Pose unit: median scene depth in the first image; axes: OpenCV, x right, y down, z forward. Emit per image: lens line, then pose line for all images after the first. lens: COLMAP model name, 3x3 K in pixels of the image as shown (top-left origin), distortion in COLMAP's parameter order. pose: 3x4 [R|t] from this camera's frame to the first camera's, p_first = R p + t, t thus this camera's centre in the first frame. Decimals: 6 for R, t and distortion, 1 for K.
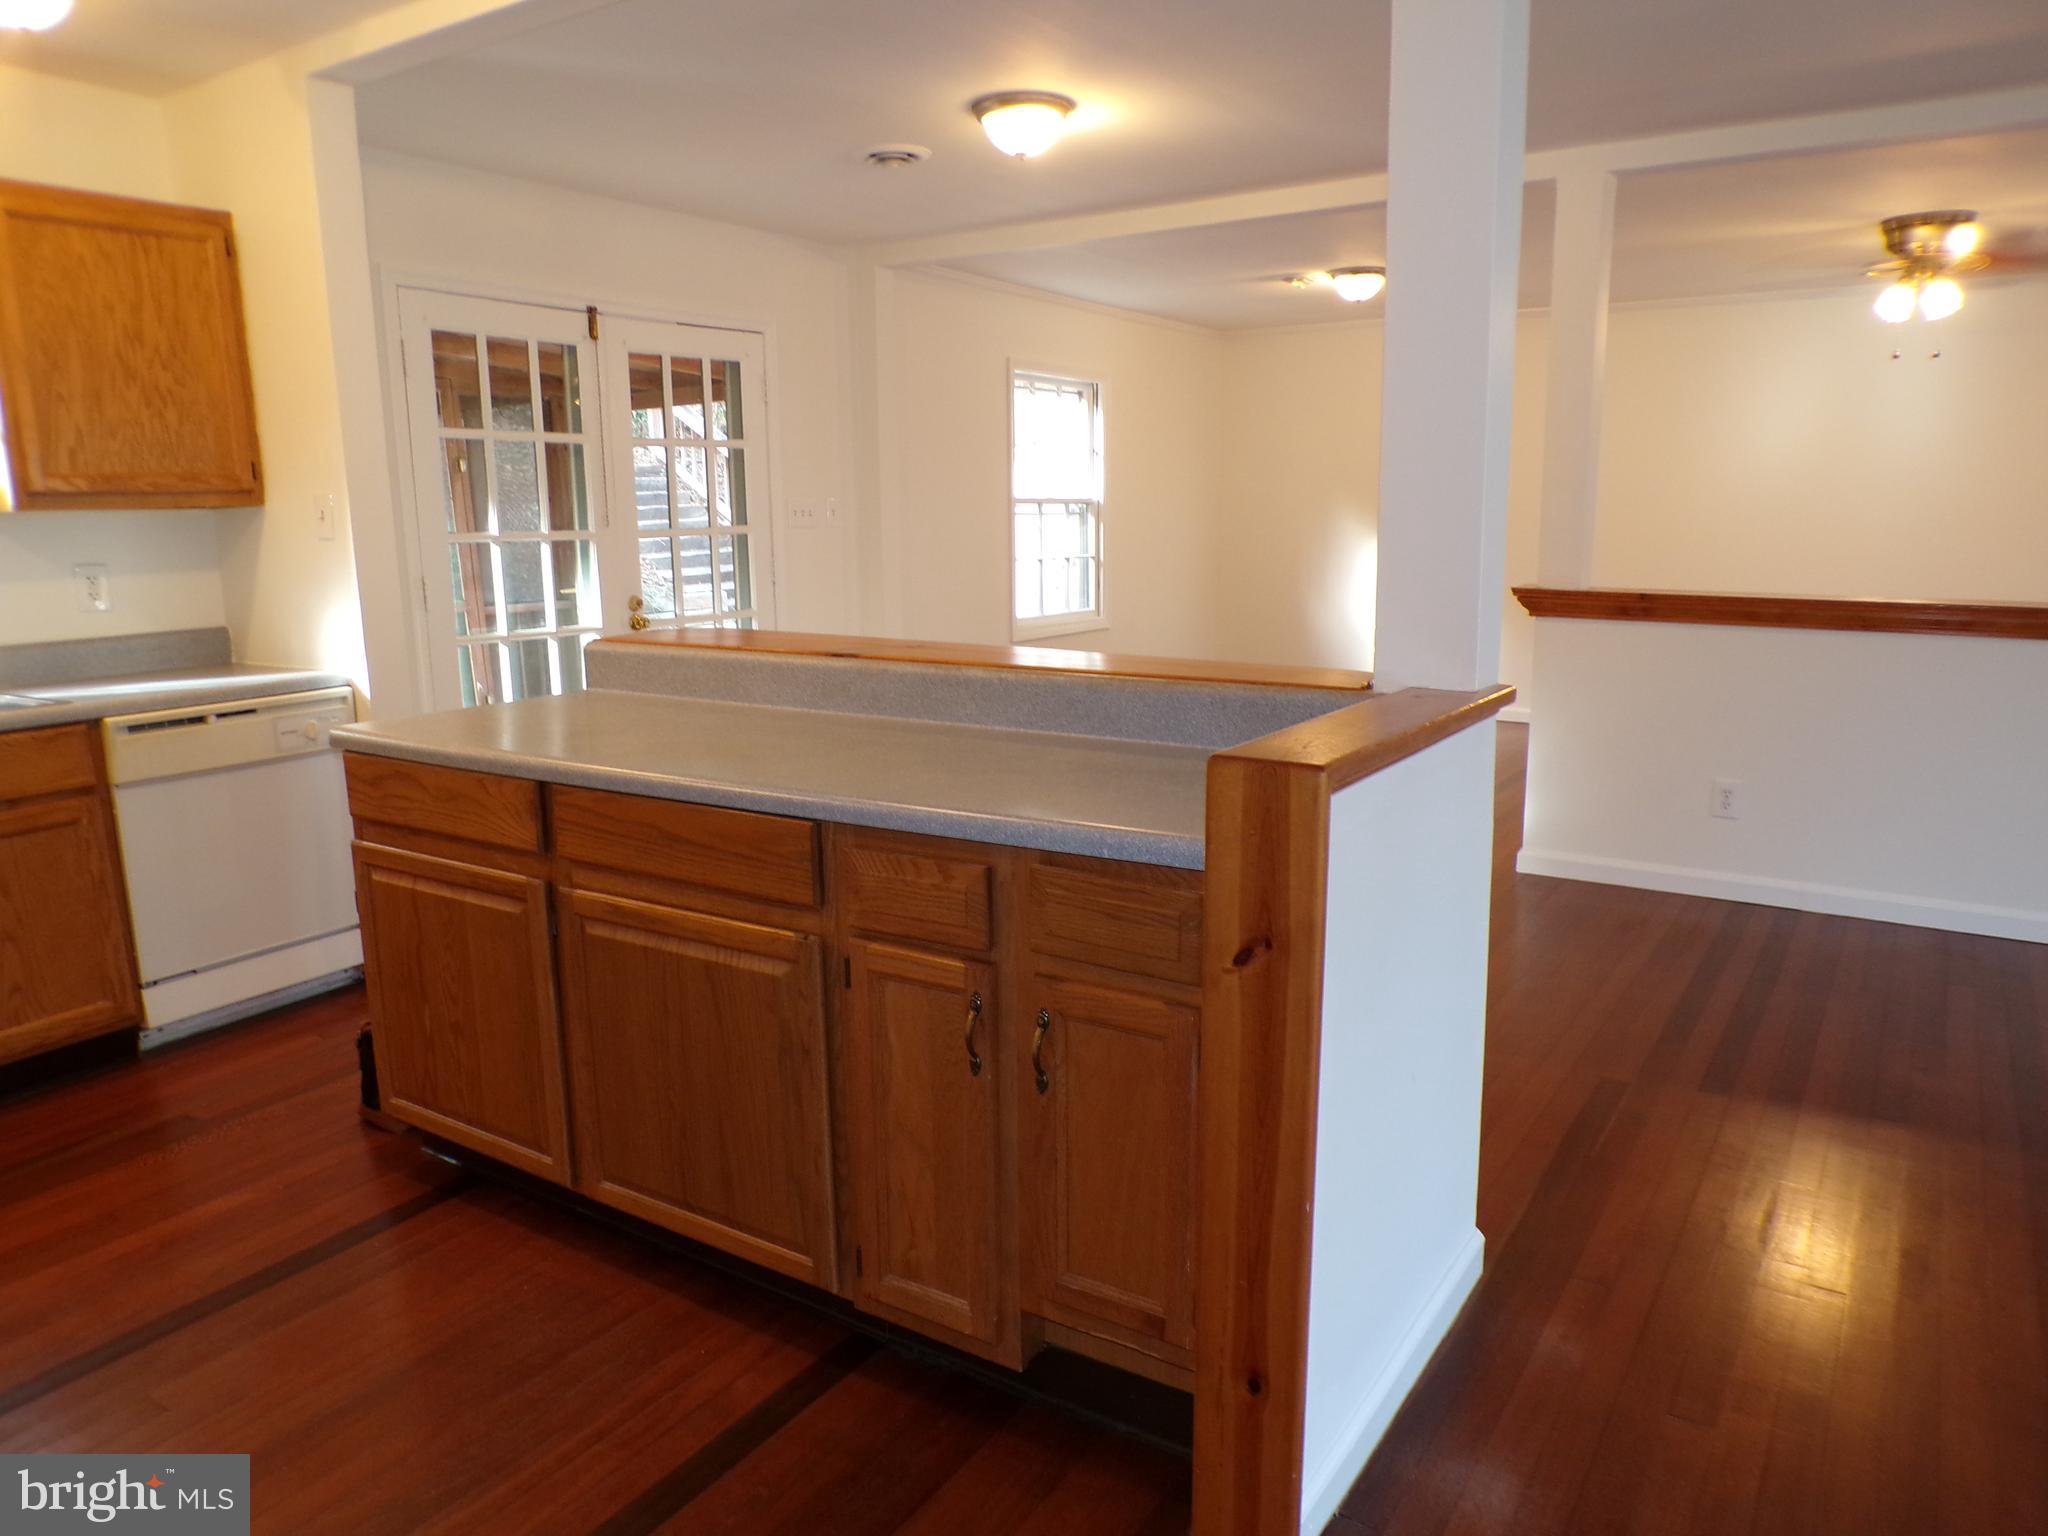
lens RADIAL K [[1397.4, 0, 1024.0], [0, 1397.4, 768.0], [0, 0, 1]] dist [-0.058648, 0.048556]
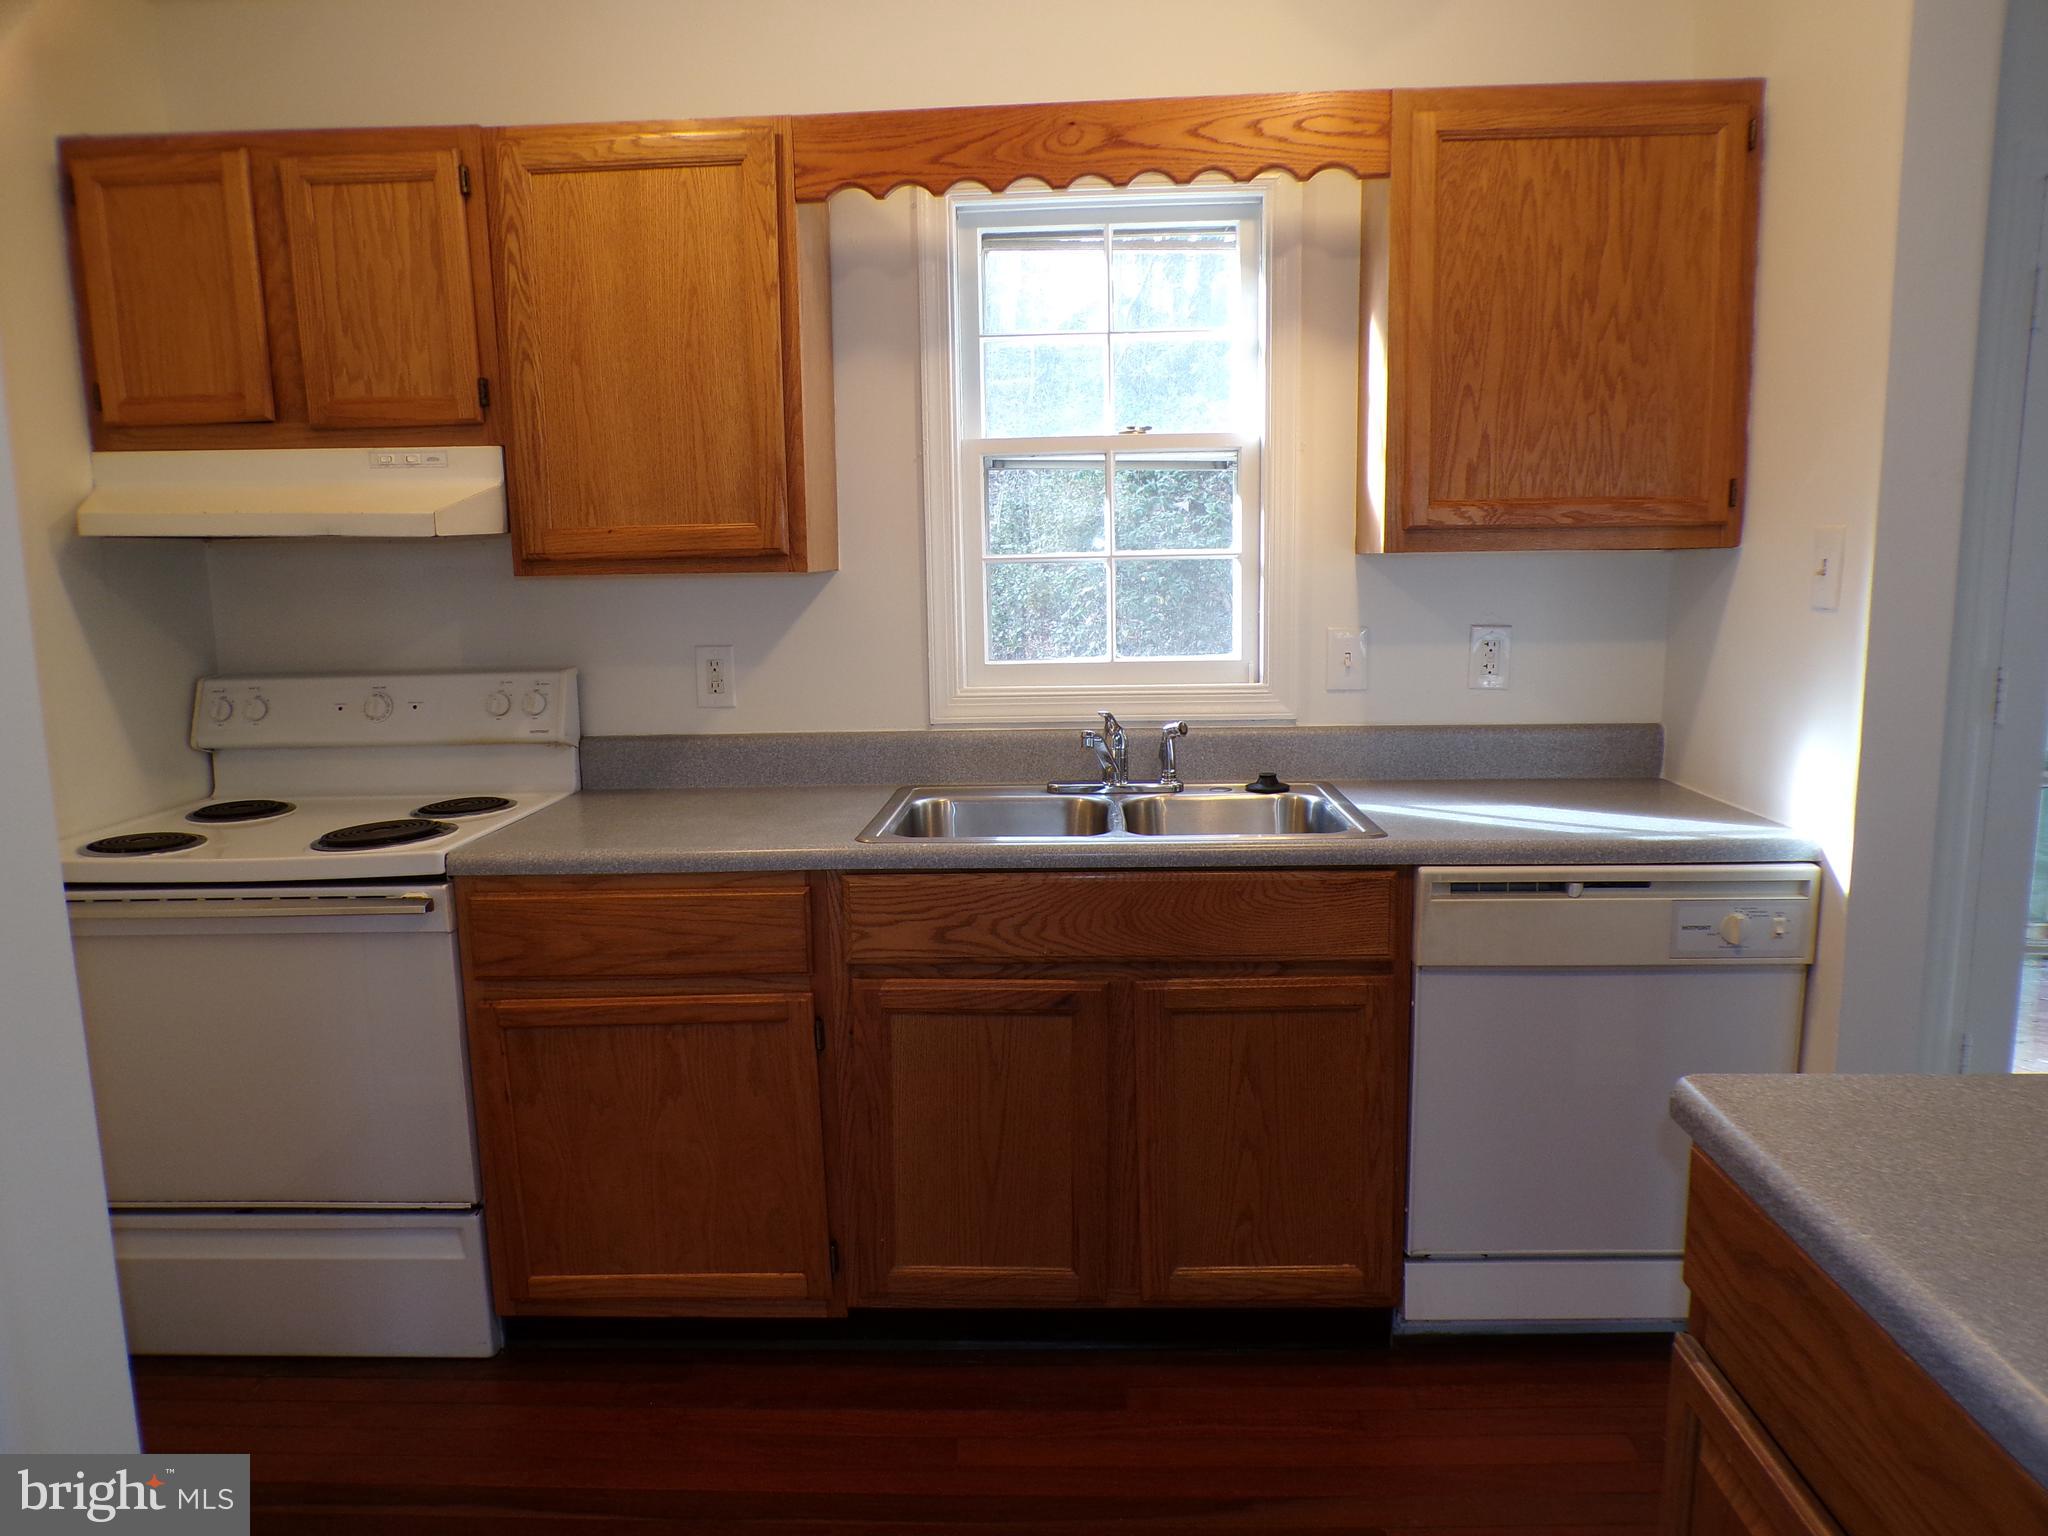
lens RADIAL K [[1397.4, 0, 1024.0], [0, 1397.4, 768.0], [0, 0, 1]] dist [-0.058648, 0.048556]
pose [[0.509659, 0.138106, -0.849220, -0.181304], [-0.154501, 0.985679, 0.067574, -0.088454], [0.846390, 0.096766, 0.523698, 0.430314]]
